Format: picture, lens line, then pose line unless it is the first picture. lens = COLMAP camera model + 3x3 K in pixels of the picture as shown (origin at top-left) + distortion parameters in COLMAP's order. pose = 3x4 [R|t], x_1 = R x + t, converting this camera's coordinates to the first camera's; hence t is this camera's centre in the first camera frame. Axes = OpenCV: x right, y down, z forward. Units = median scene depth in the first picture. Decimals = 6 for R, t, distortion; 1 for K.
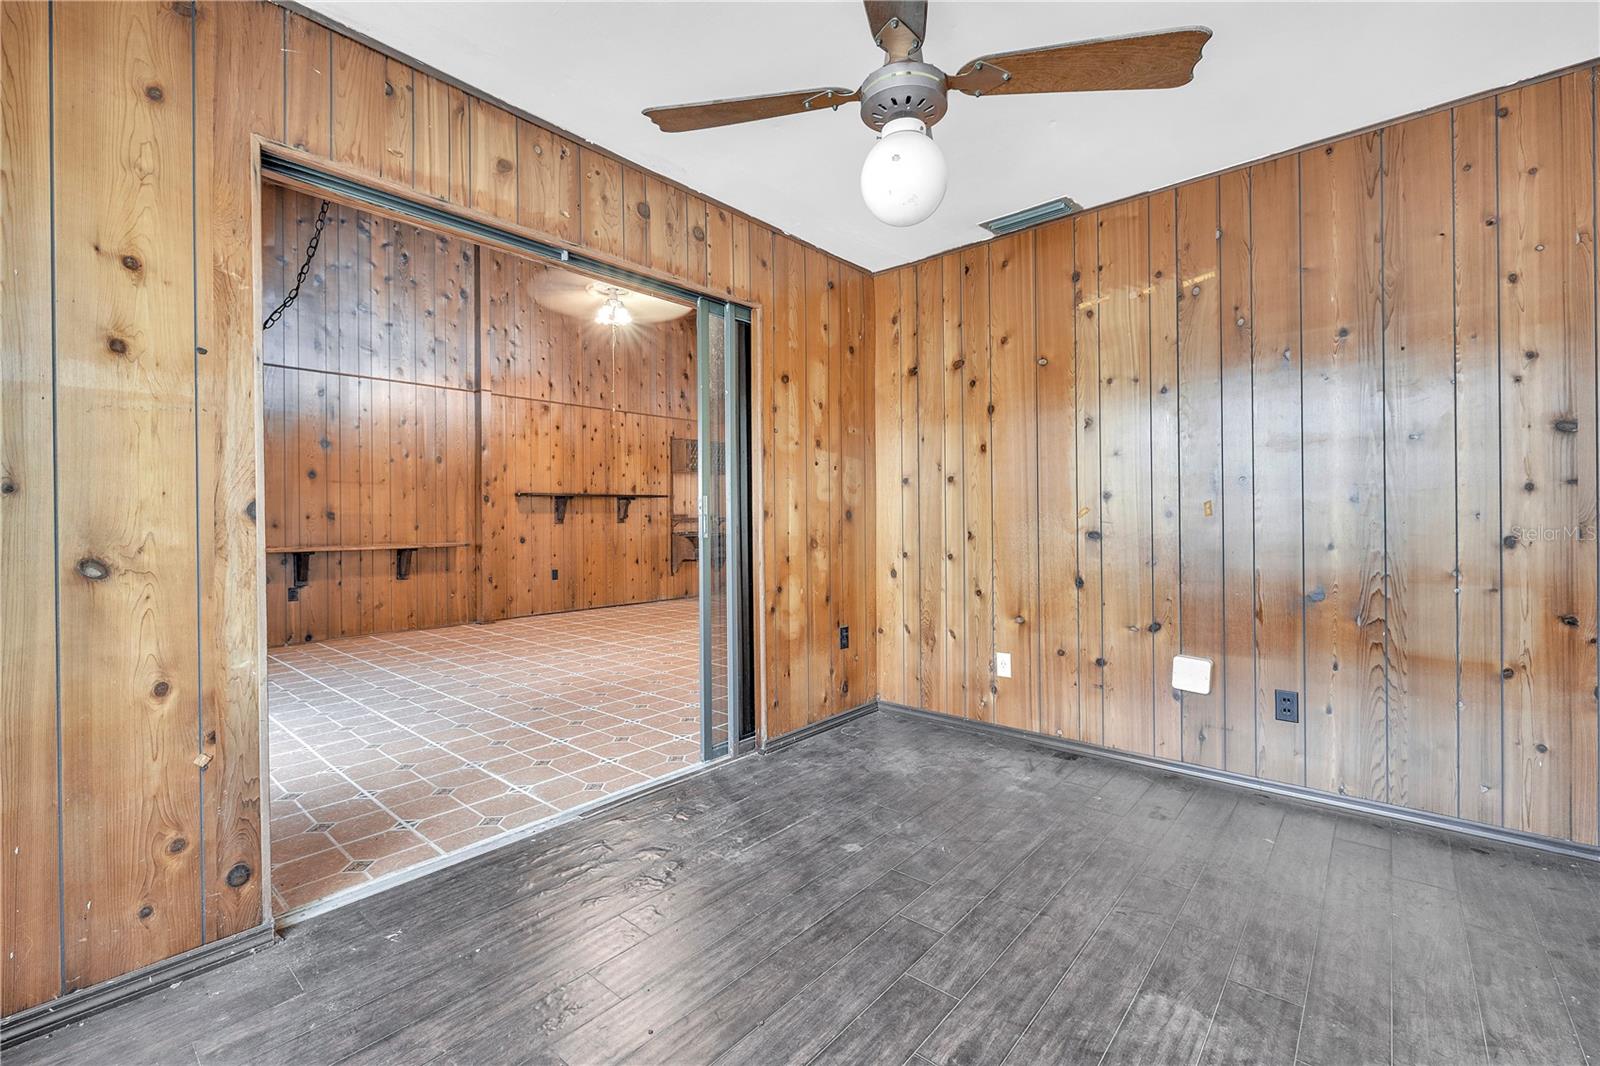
lens RADIAL K [[677.7, 0, 795.9], [0, 677.7, 520.5], [0, 0, 1]] dist [-0.001546, -0.000251]
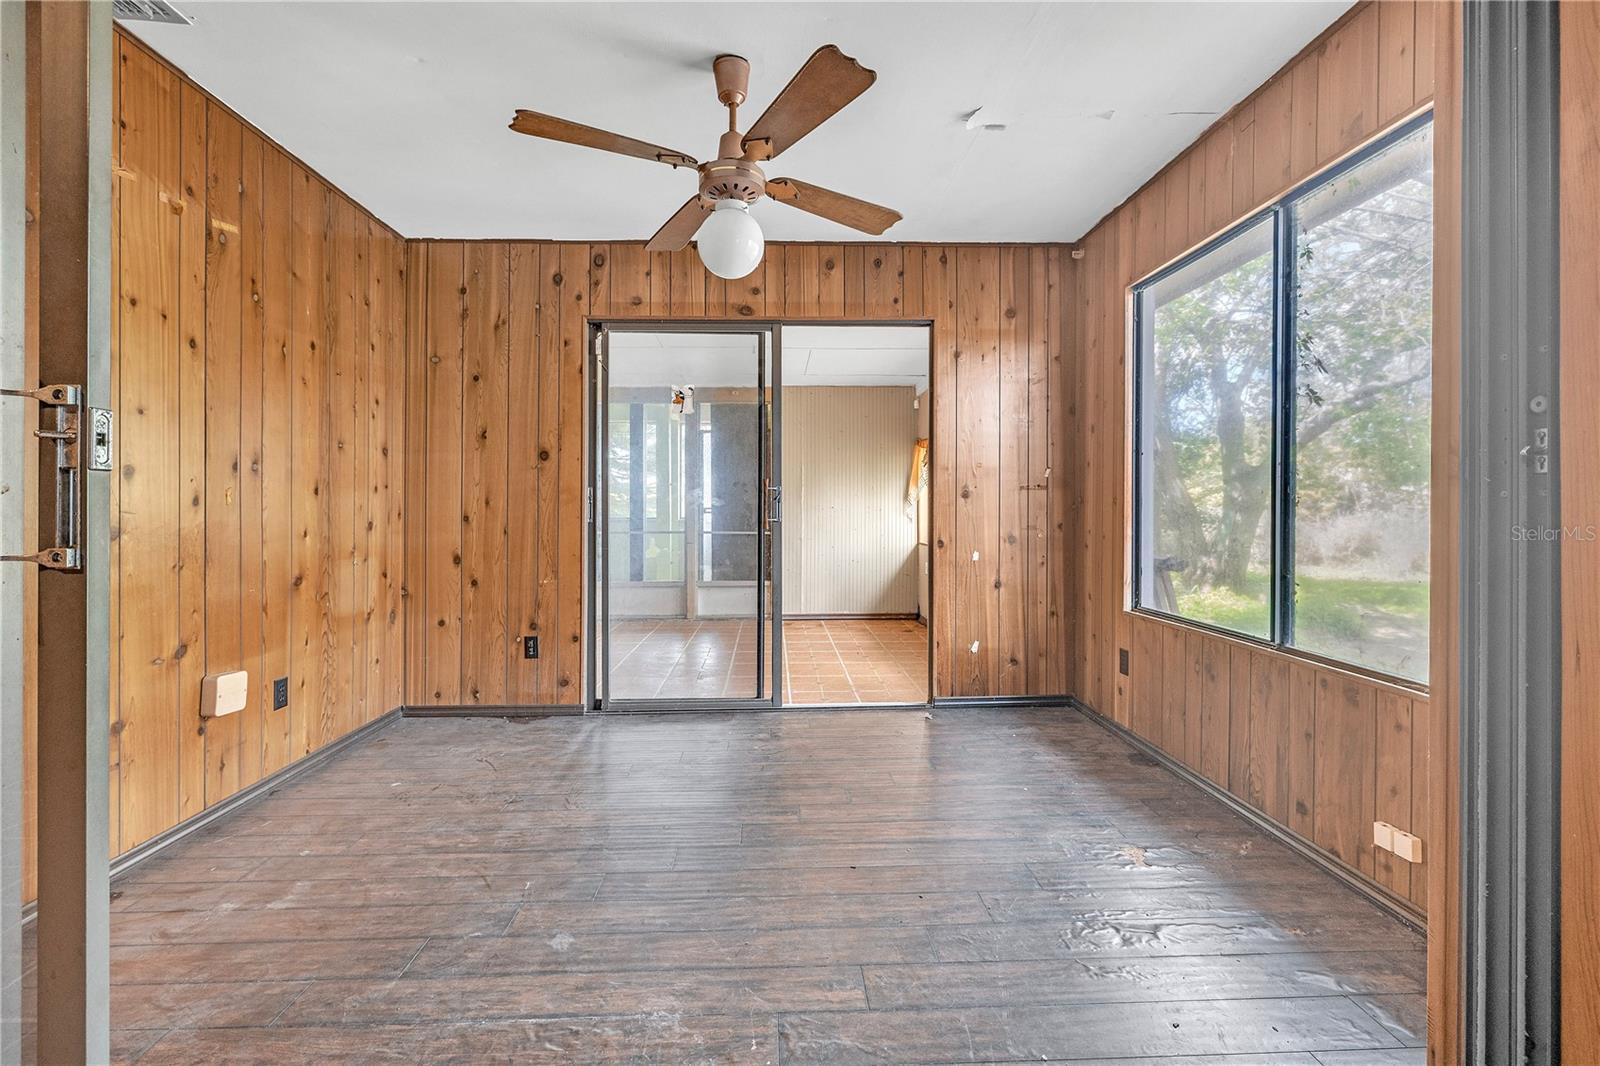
lens RADIAL K [[677.7, 0, 796.0], [0, 677.7, 517.7], [0, 0, 1]] dist [-0.001546, -0.000251]
pose [[-0.685149, 0.004991, 0.728386, -0.531542], [0.012743, 0.999906, 0.005135, 0.014853], [-0.728291, 0.012800, -0.685148, 1.100963]]
